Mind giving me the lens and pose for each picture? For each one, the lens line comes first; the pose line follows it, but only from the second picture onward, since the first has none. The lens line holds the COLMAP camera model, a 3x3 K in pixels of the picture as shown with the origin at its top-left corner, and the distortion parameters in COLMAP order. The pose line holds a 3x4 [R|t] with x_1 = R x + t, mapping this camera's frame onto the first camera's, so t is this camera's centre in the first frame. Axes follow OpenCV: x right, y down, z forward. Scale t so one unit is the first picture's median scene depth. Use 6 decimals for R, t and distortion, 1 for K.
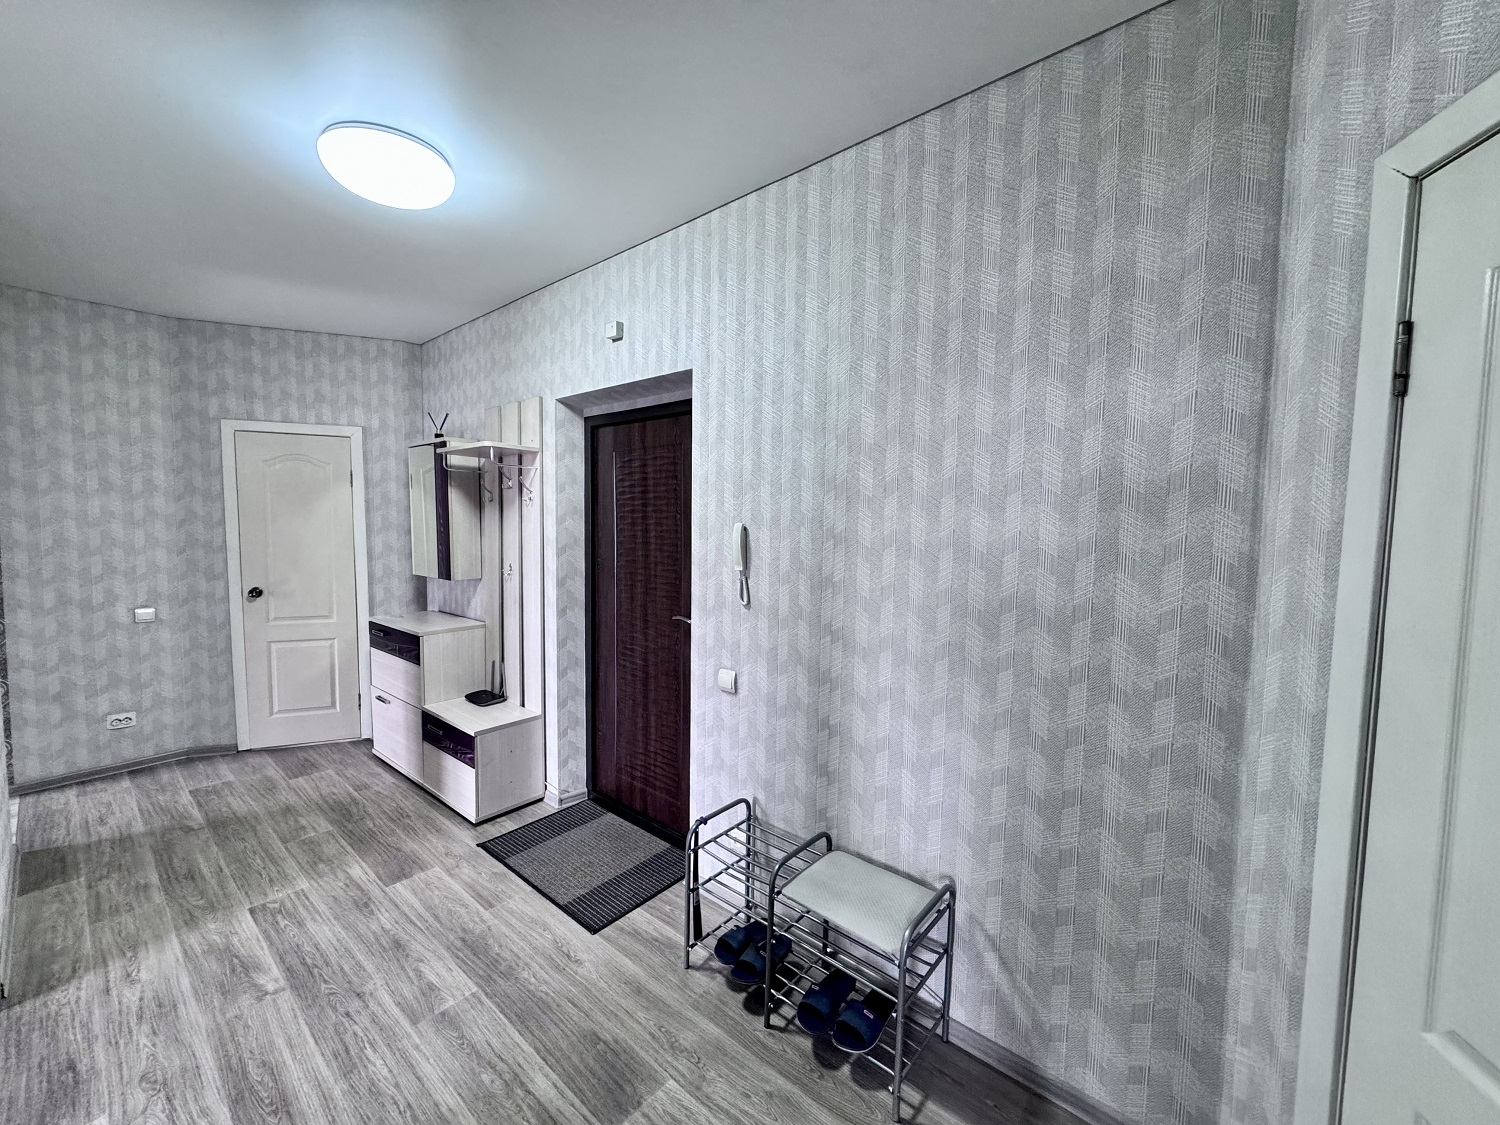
lens RADIAL K [[598.7, 0, 746.7], [0, 598.7, 560.5], [0, 0, 1]] dist [-0.000111, 0.000373]
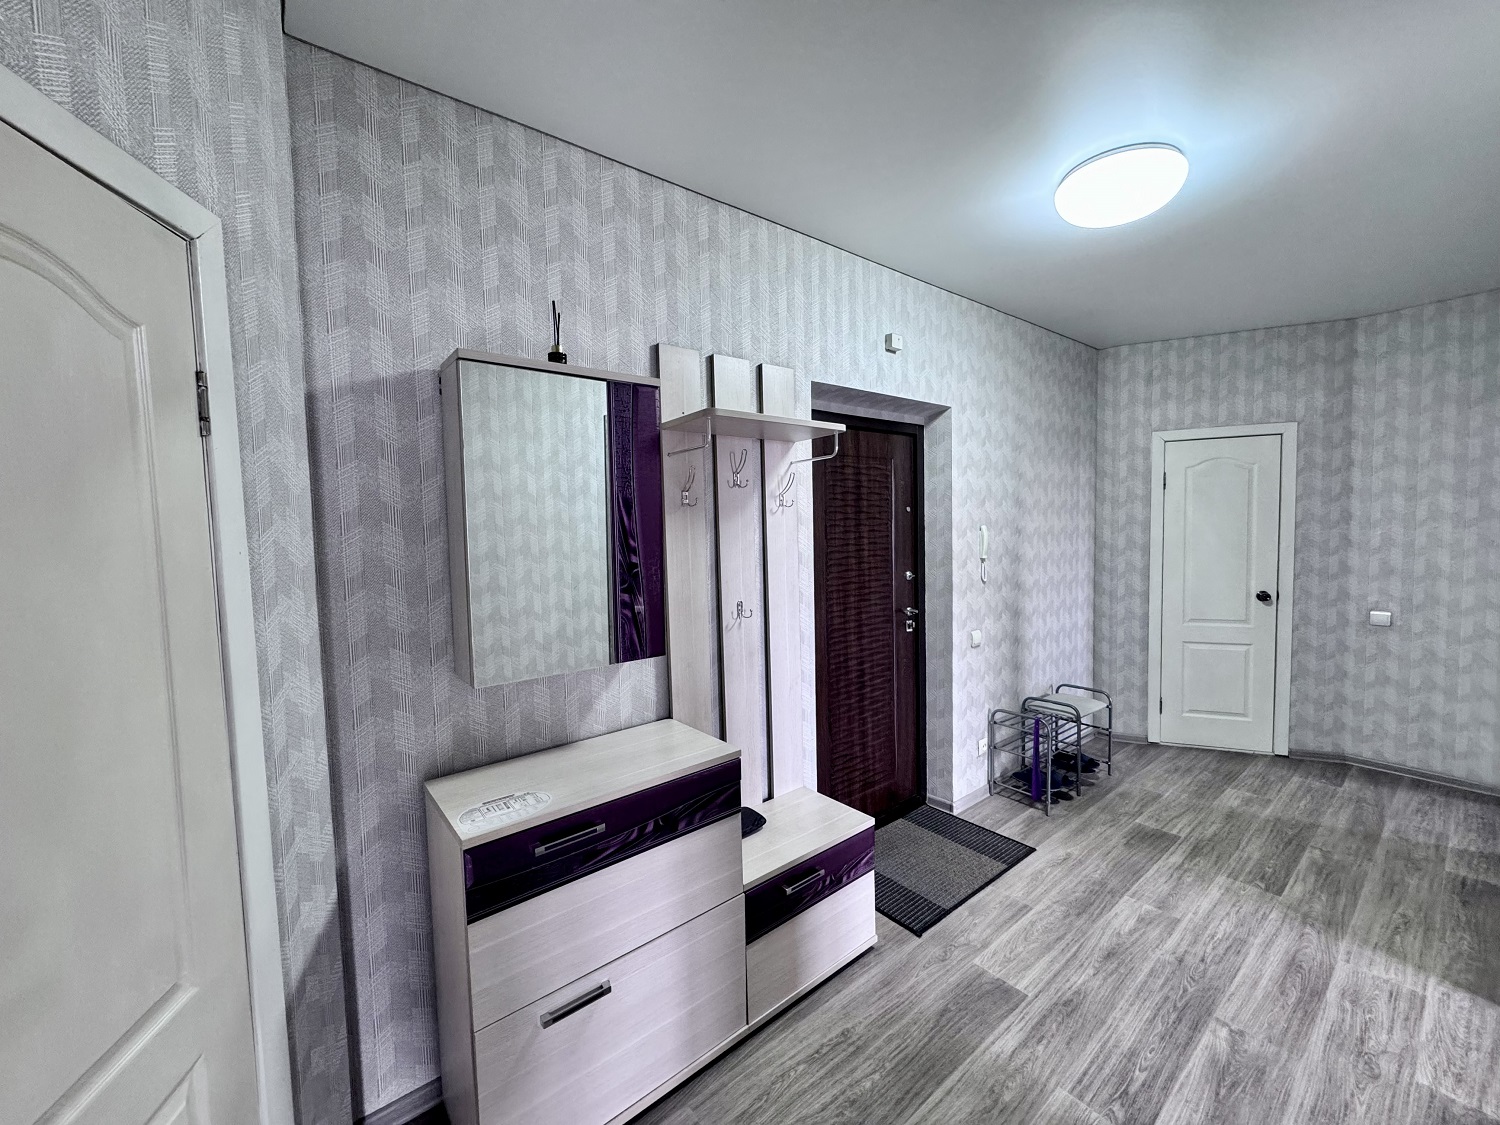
lens RADIAL K [[598.7, 0, 746.7], [0, 598.7, 560.5], [0, 0, 1]] dist [-0.000111, 0.000373]
pose [[0.184805, -0.071900, 0.980142, -1.716308], [0.089253, 0.994427, 0.056119, -0.123448], [-0.978714, 0.077110, 0.190192, 1.431909]]
